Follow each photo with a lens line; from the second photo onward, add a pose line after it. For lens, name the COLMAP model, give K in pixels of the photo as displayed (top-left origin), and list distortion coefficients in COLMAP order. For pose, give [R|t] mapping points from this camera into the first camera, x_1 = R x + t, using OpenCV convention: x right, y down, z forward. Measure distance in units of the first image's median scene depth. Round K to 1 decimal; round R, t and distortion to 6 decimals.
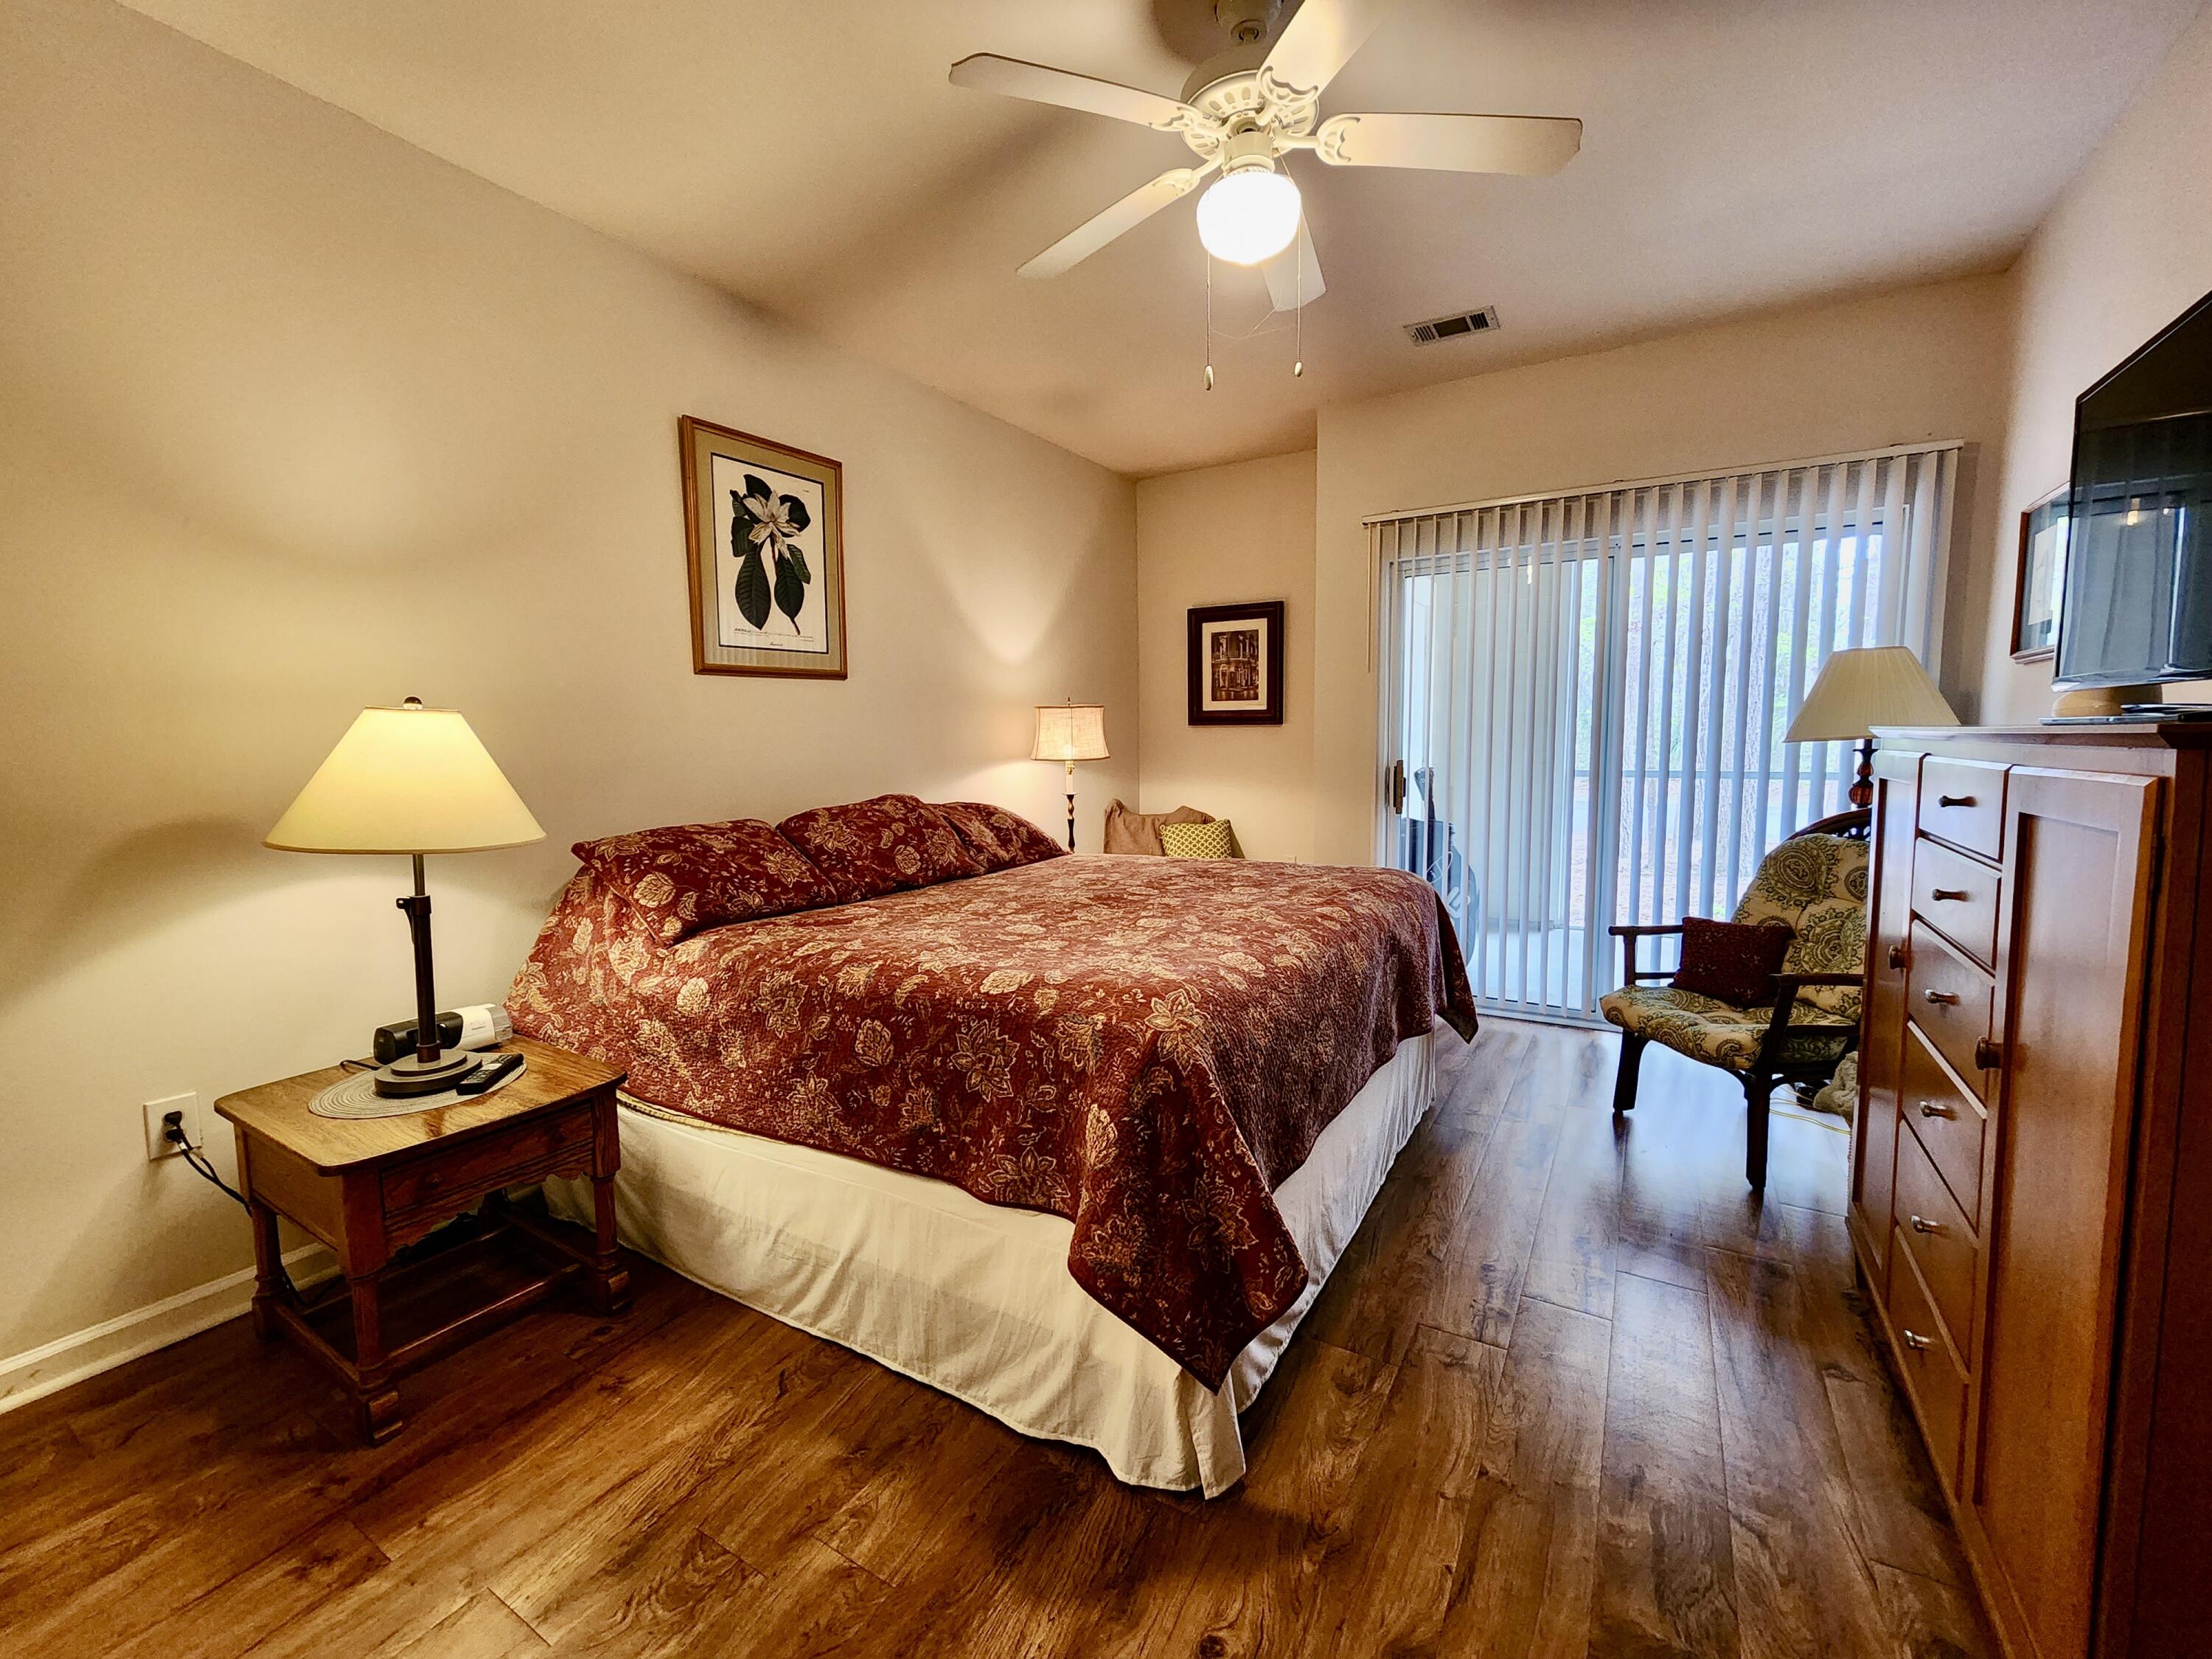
lens RADIAL K [[912.2, 0, 1073.6], [0, 912.2, 817.1], [0, 0, 1]] dist [-0.003017, -0.001469]
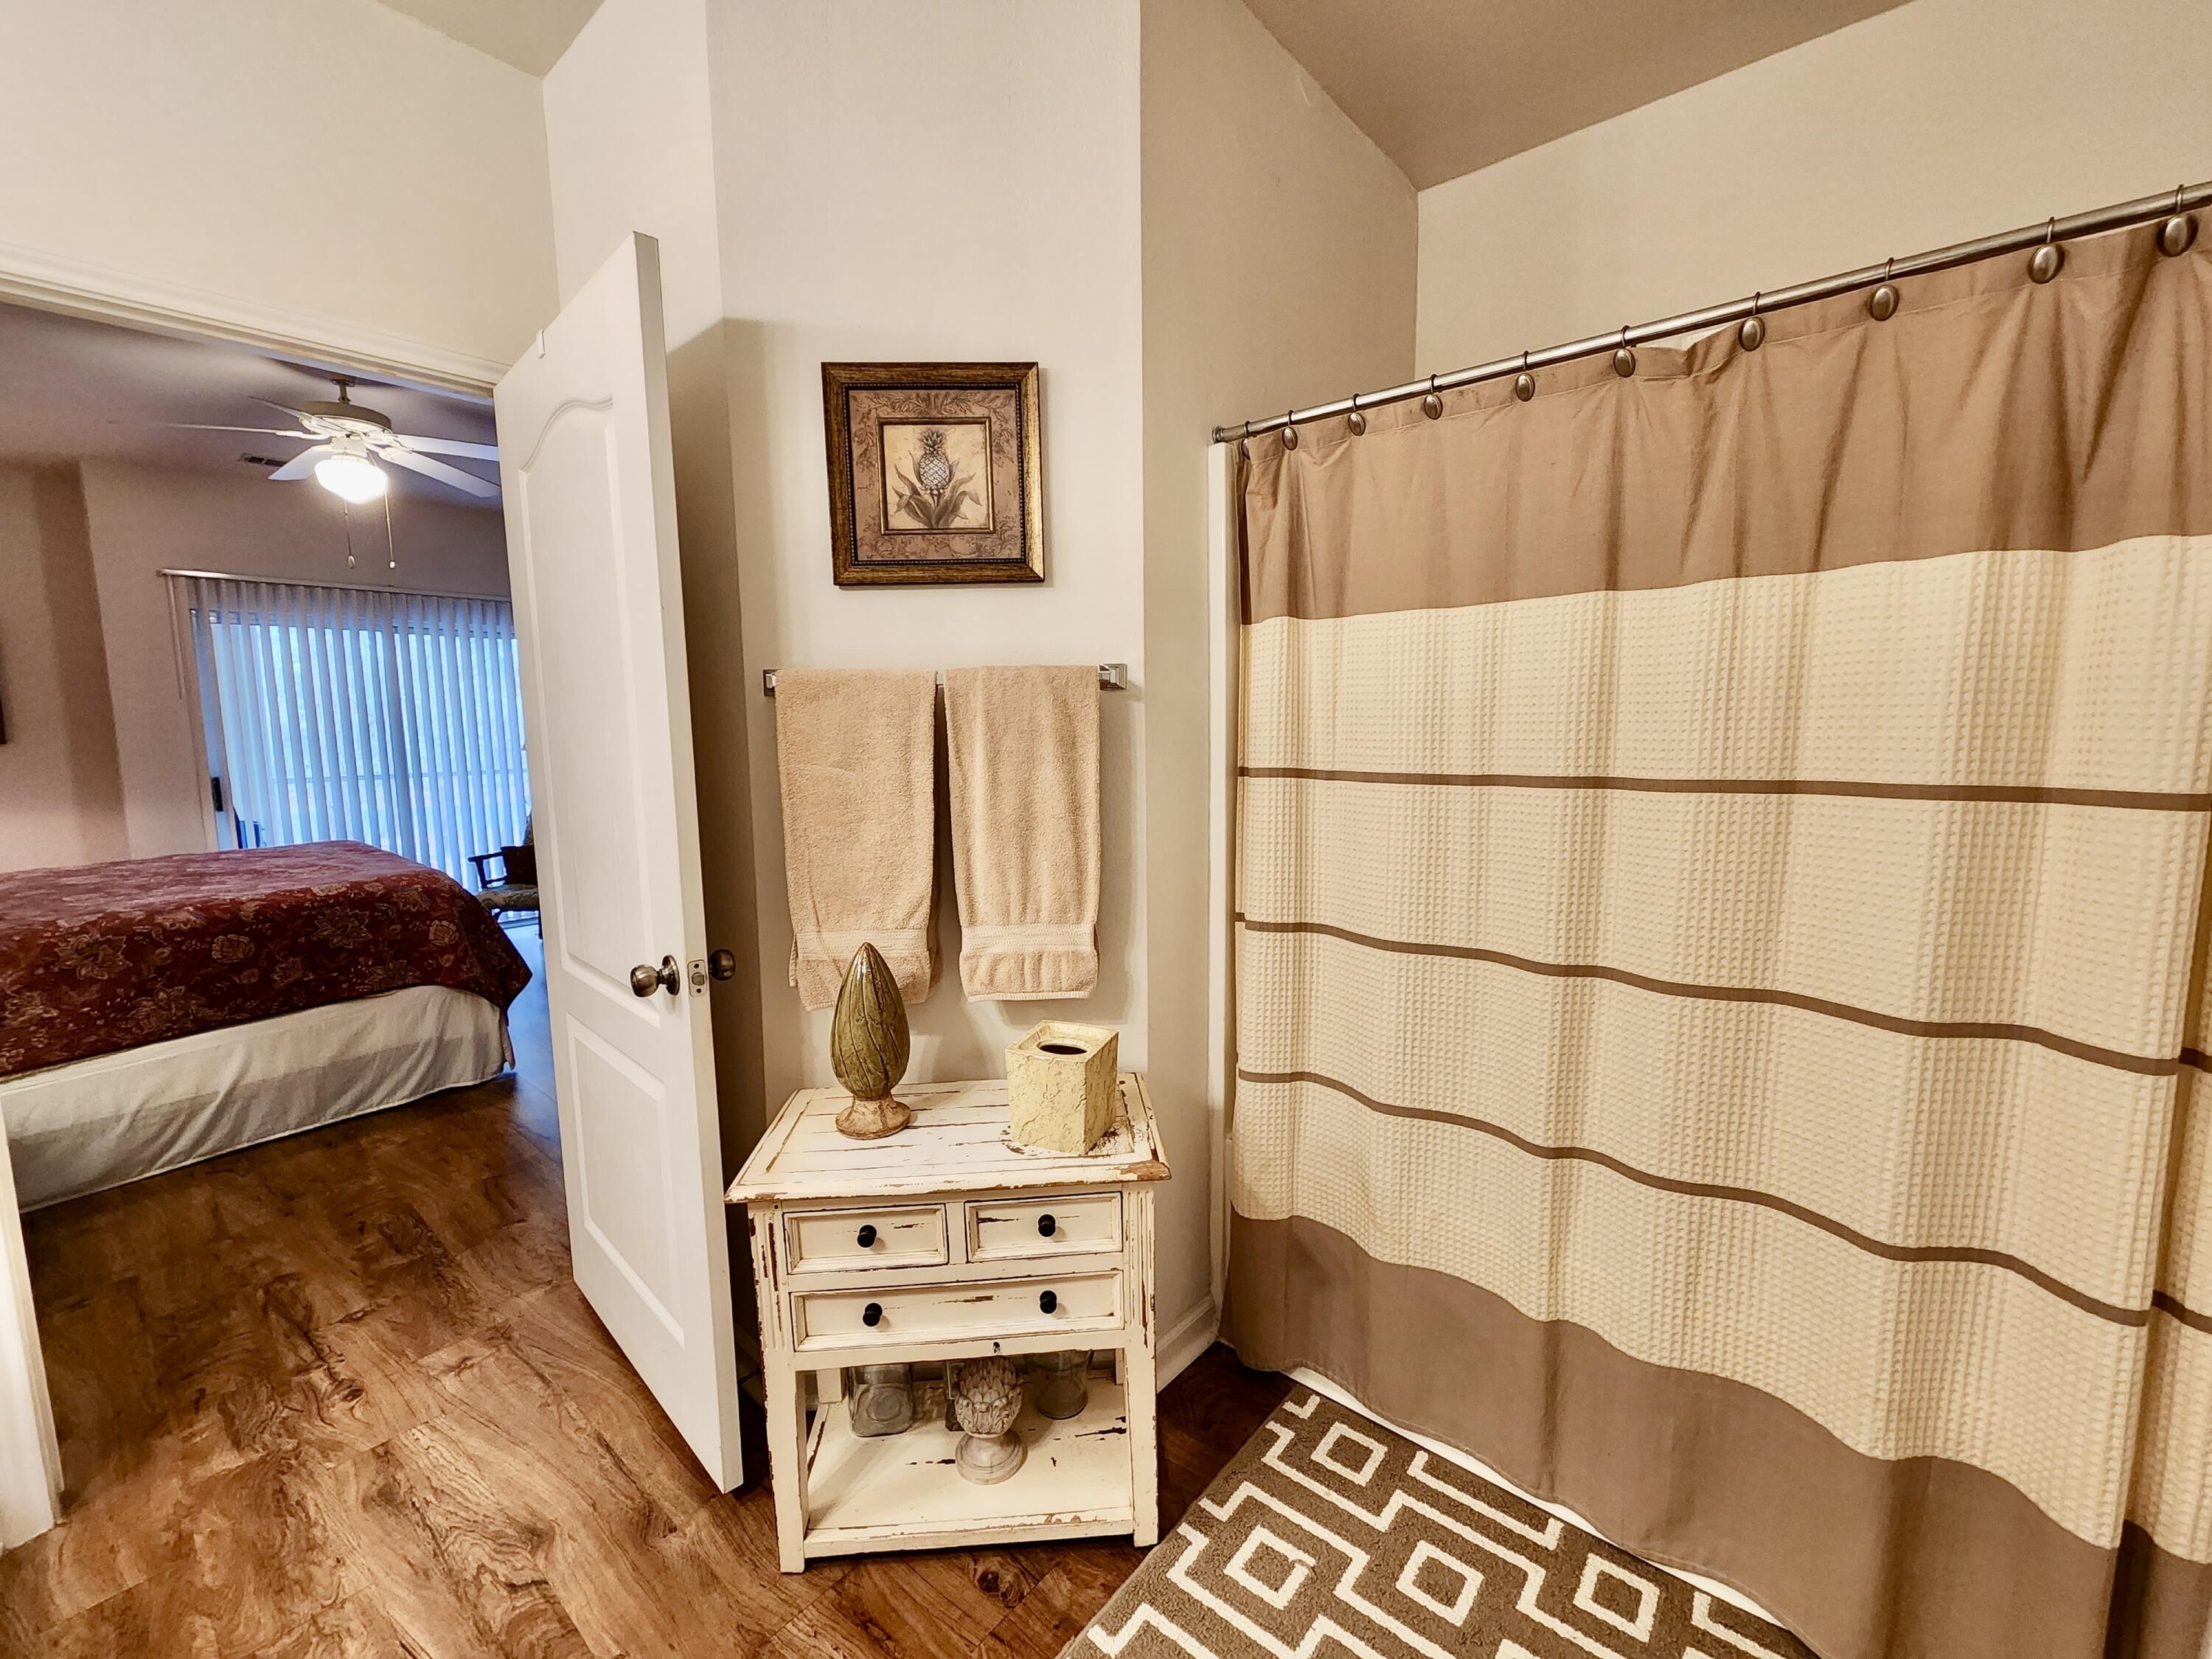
lens RADIAL K [[912.2, 0, 1111.2], [0, 912.2, 825.1], [0, 0, 1]] dist [-0.003017, -0.001469]
pose [[0.134396, -0.099520, 0.985918, -1.318578], [0.100163, 0.991213, 0.086401, 0.043274], [-0.985852, 0.087140, 0.143183, -0.646081]]
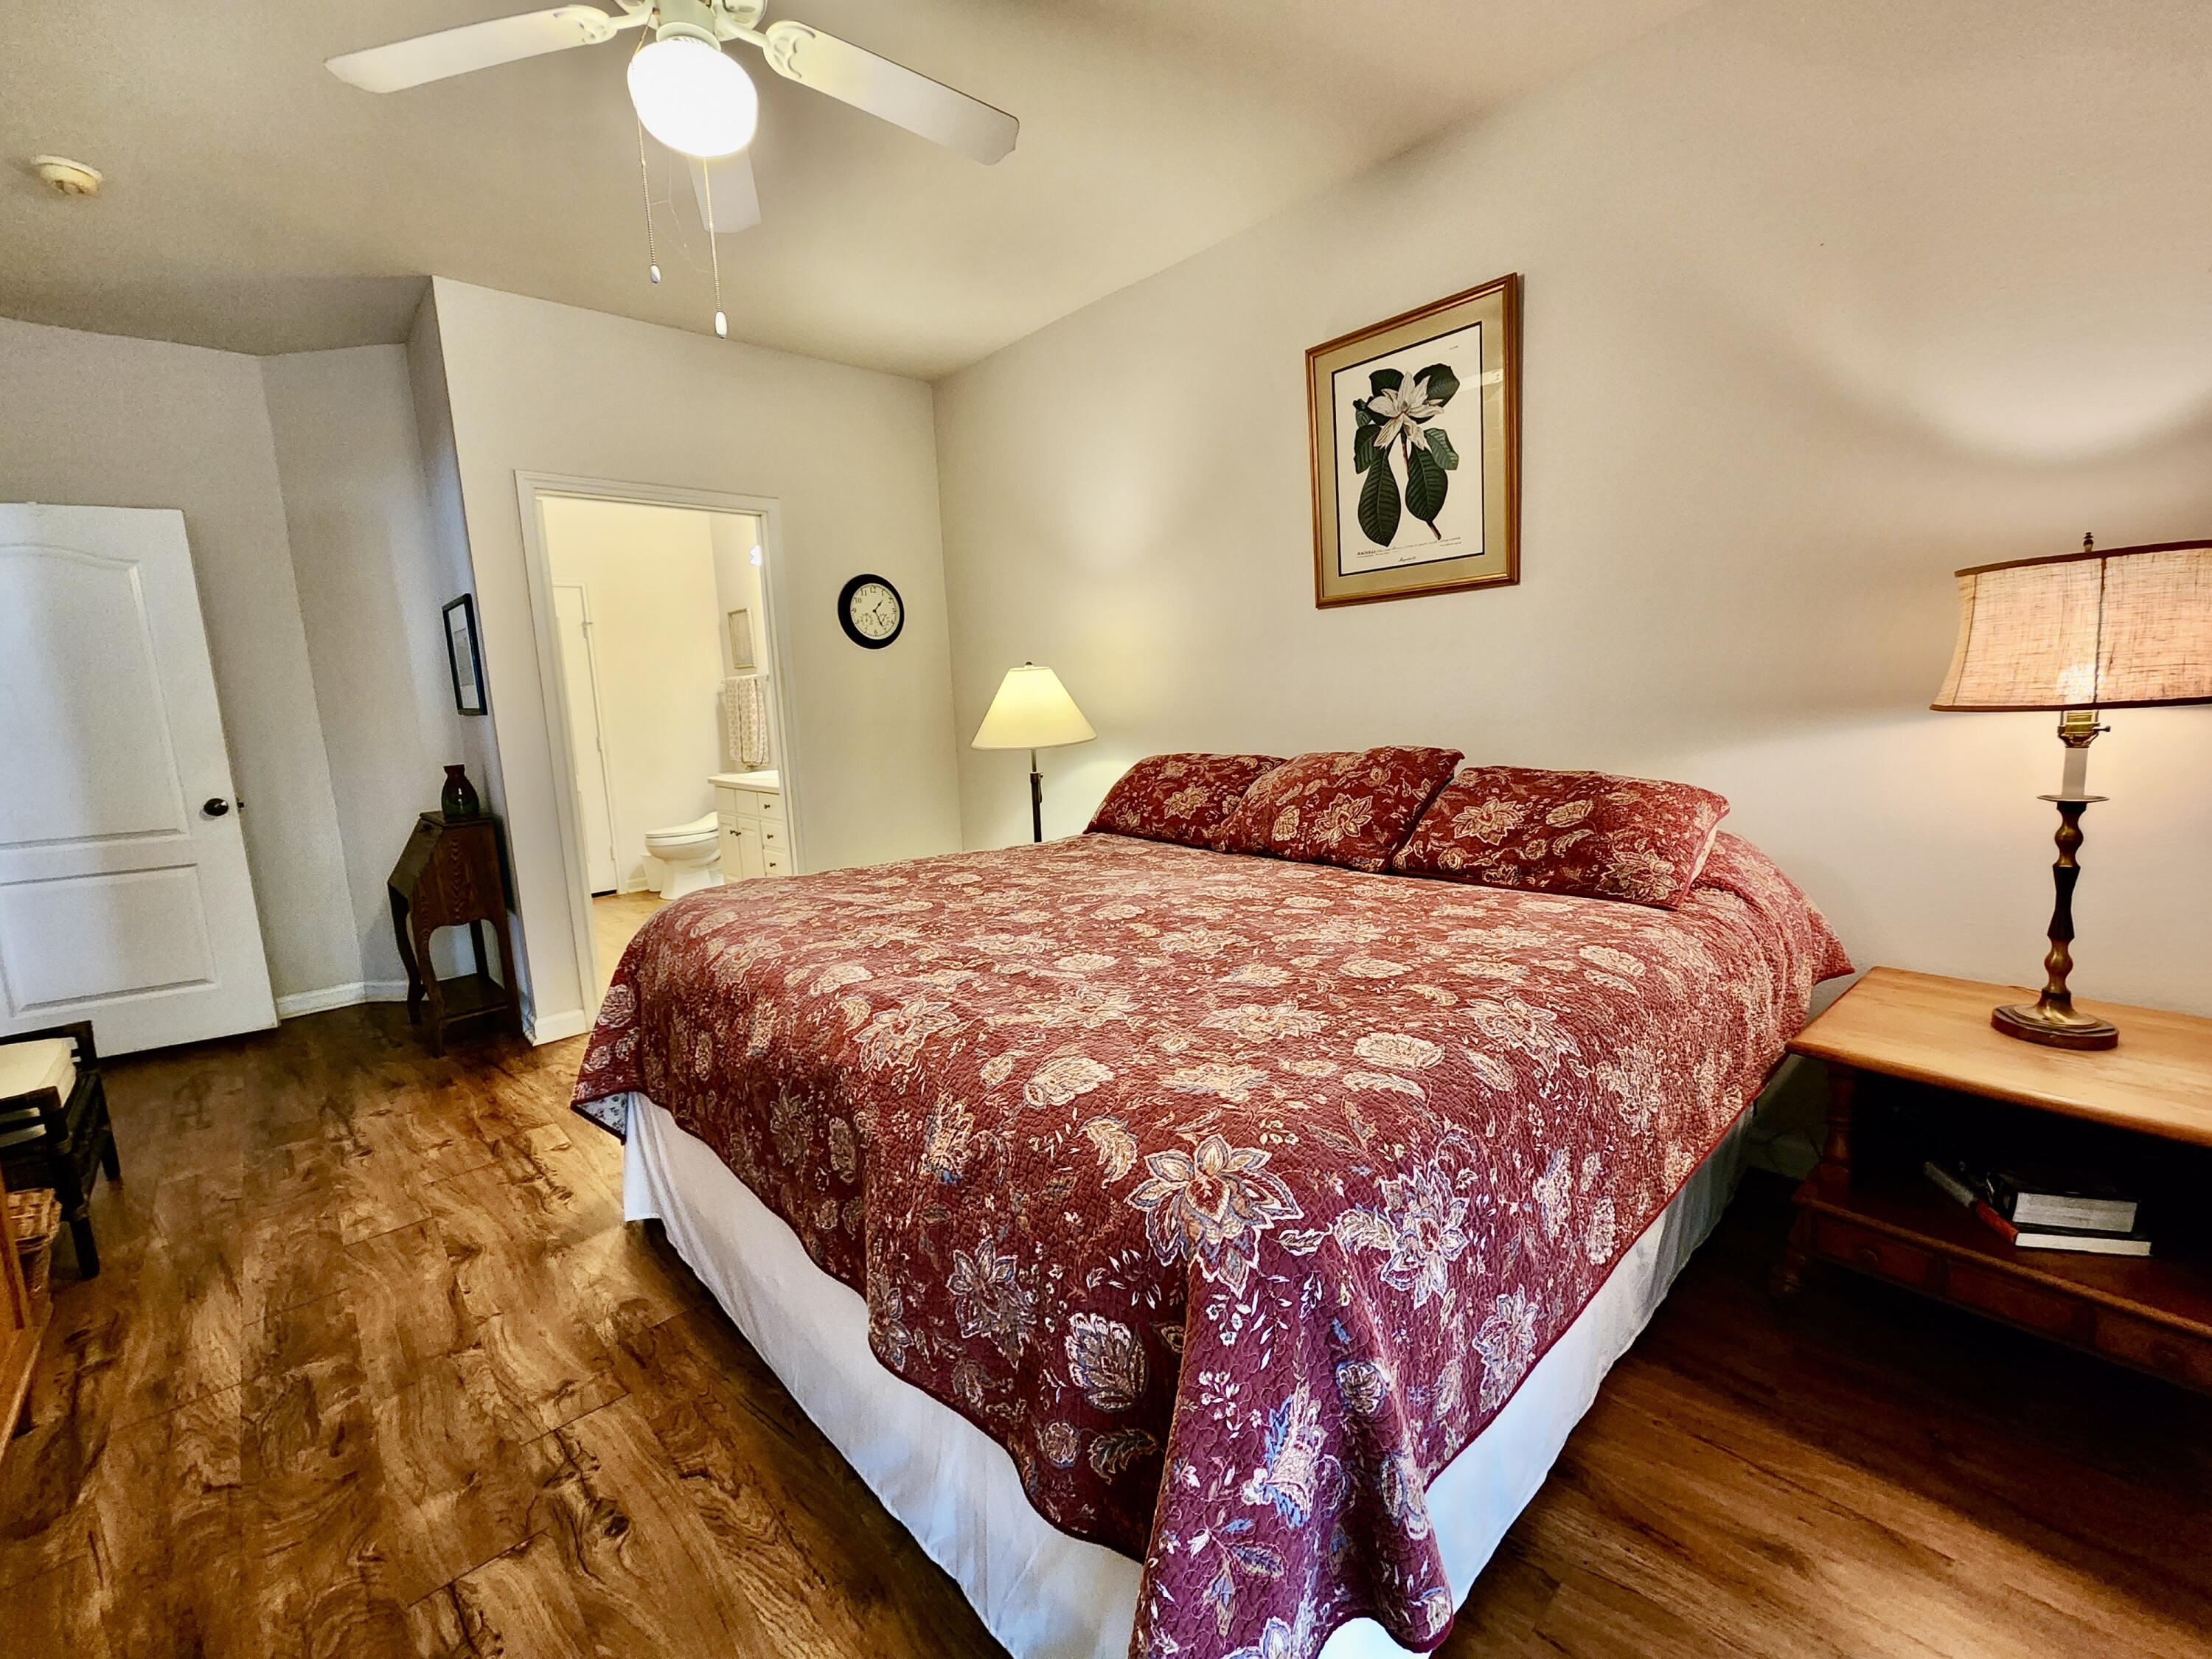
lens RADIAL K [[912.2, 0, 1110.7], [0, 912.2, 817.8], [0, 0, 1]] dist [-0.003017, -0.001469]
pose [[-0.247204, 0.159359, -0.955769, 0.618865], [-0.040640, 0.983810, 0.174545, -0.091950], [0.968111, 0.081990, -0.236725, 0.988049]]
